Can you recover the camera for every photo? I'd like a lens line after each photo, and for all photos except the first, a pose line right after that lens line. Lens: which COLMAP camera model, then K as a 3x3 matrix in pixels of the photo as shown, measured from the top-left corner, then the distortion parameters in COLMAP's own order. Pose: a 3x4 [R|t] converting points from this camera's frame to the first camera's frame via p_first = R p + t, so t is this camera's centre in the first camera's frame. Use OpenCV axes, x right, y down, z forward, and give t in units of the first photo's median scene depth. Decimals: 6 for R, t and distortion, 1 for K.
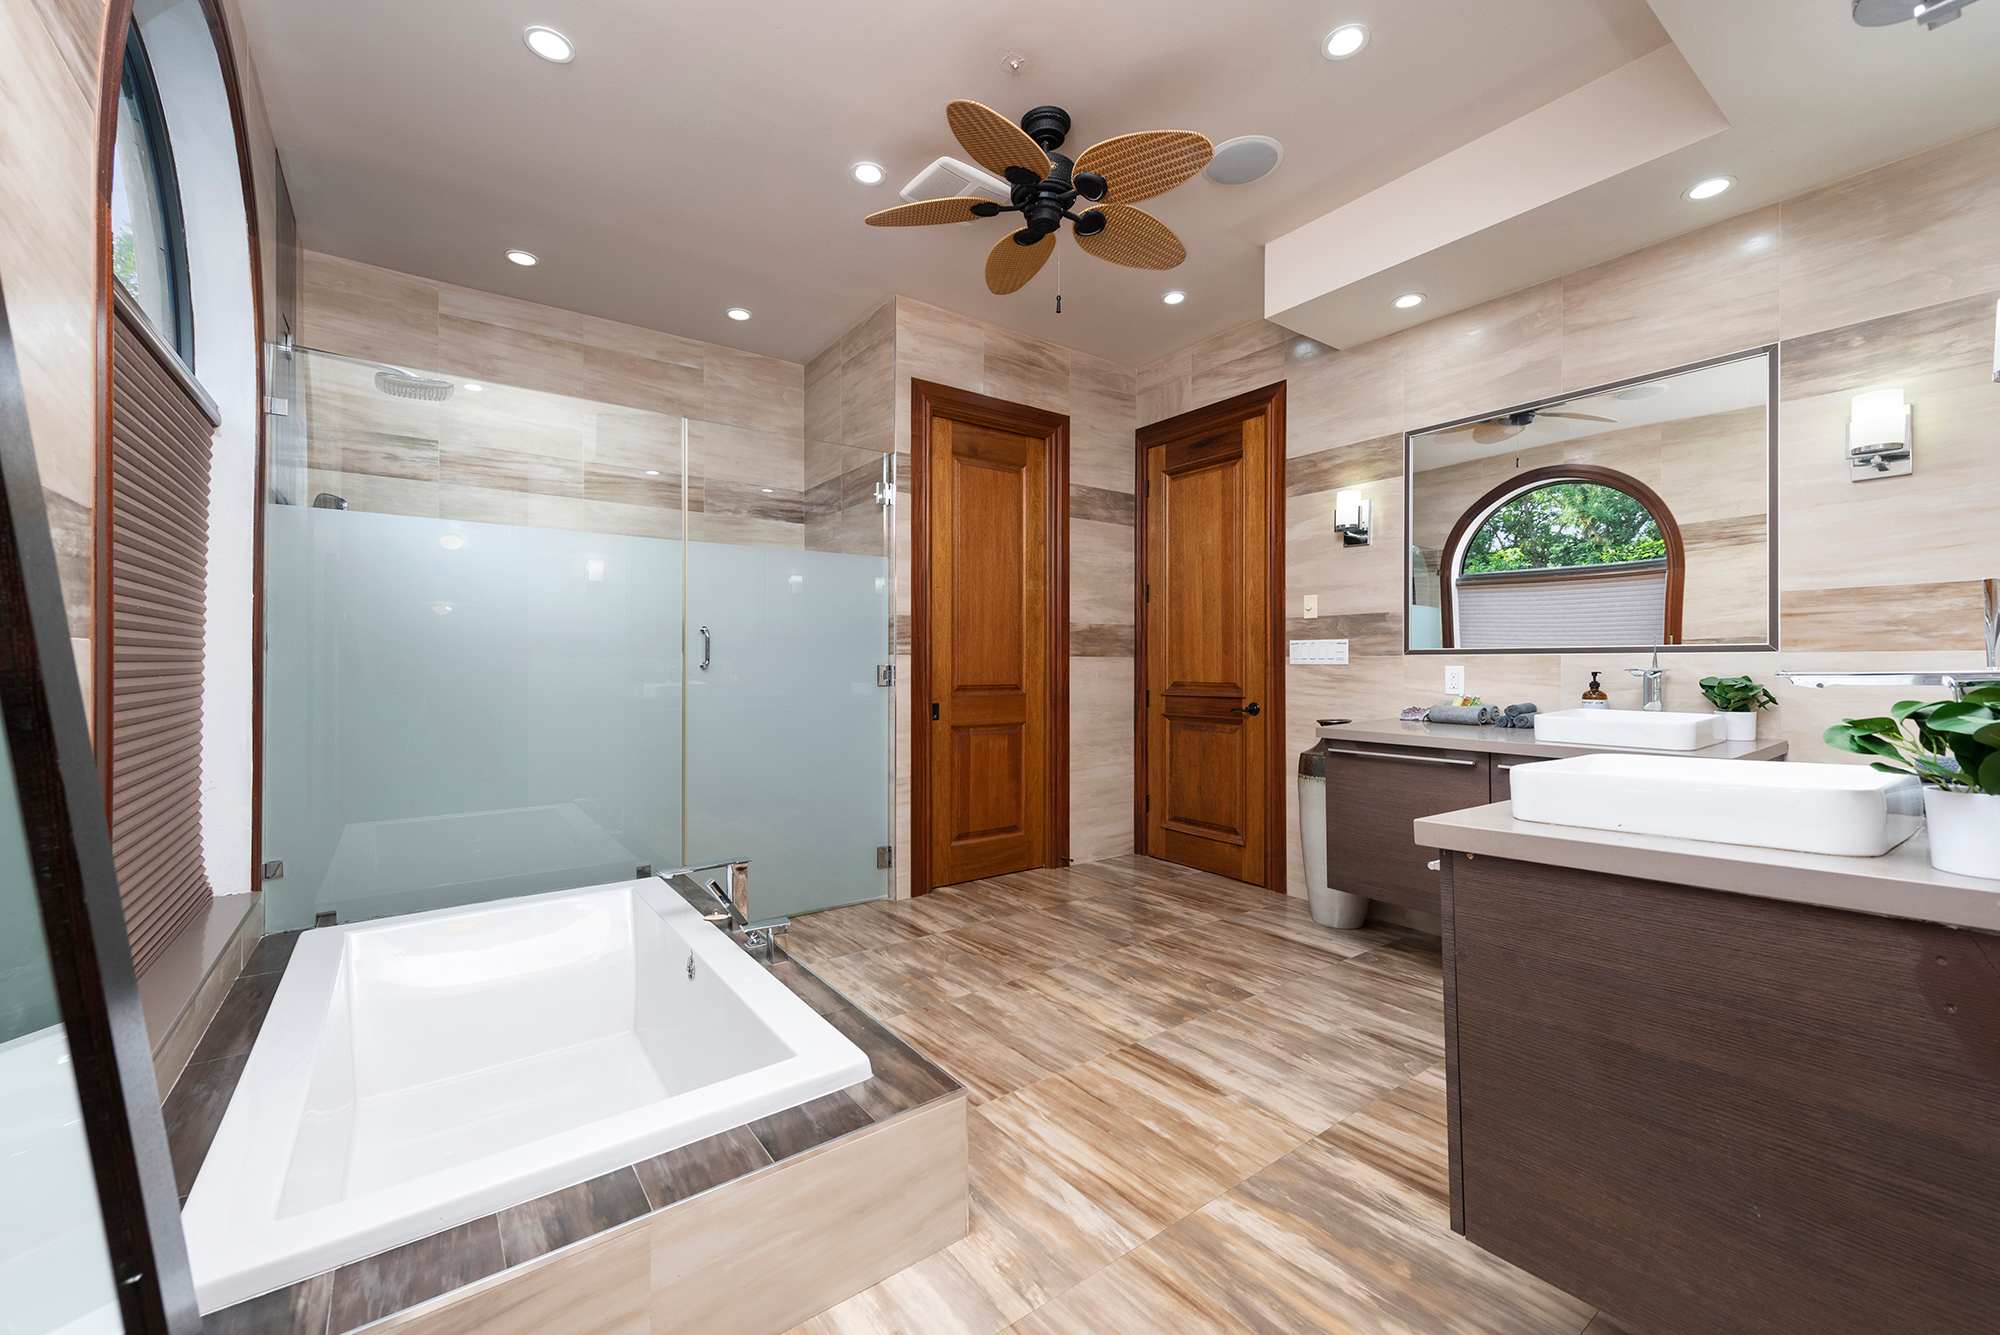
lens RADIAL K [[801.0, 0, 1007.8], [0, 801.0, 651.1], [0, 0, 1]] dist [0.022846, 0.000181]
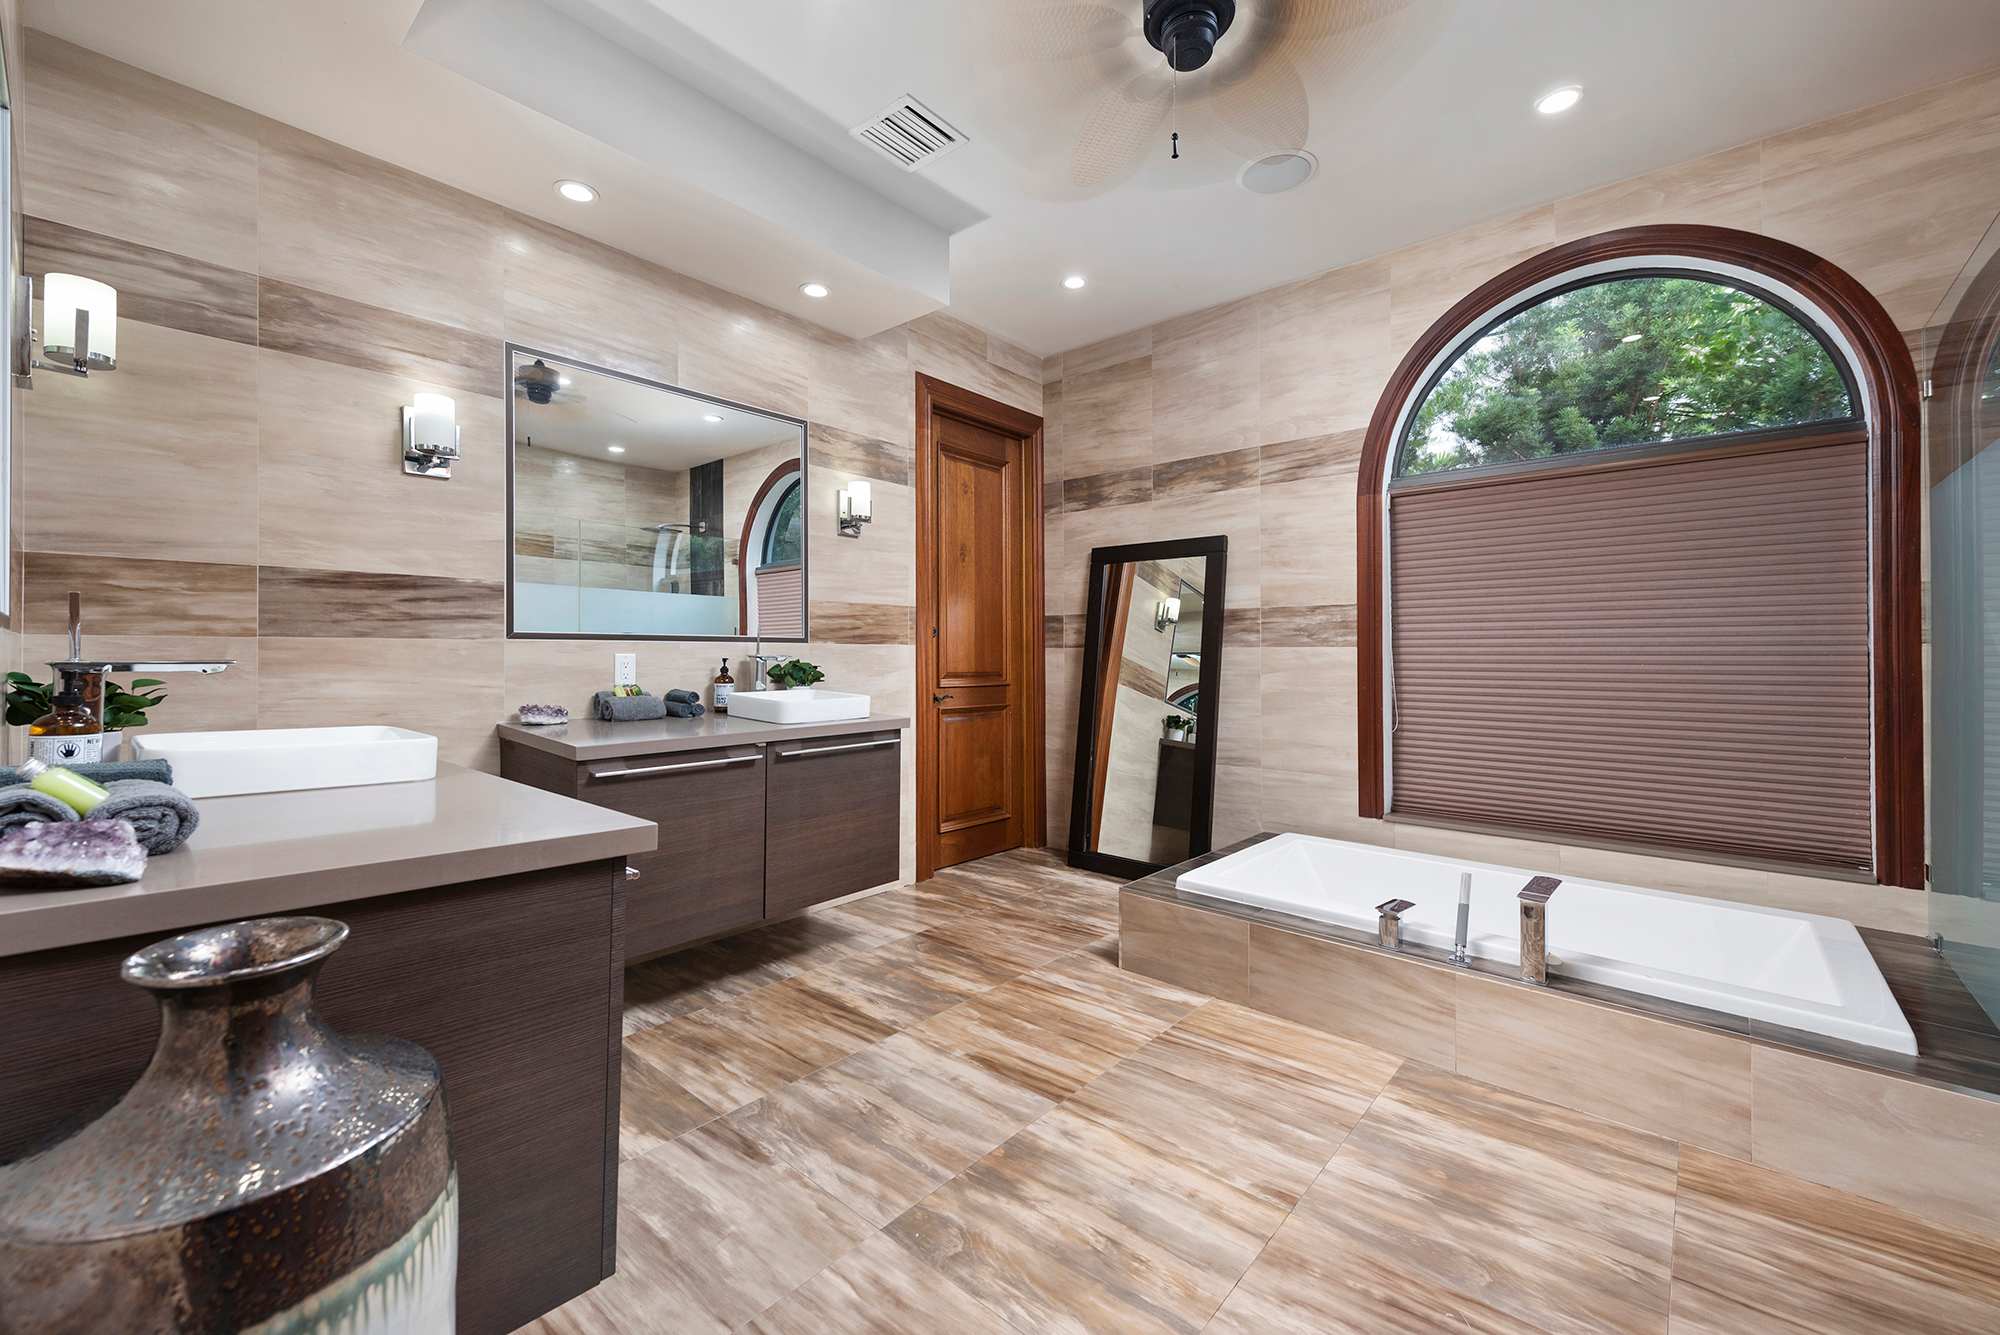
lens RADIAL K [[801.0, 0, 1007.8], [0, 801.0, 651.1], [0, 0, 1]] dist [0.022846, 0.000181]
pose [[-0.975660, 0.001087, -0.219284, 0.401761], [0.003310, 0.999947, -0.009771, 0.021305], [0.219262, -0.010259, -0.975612, 1.845667]]
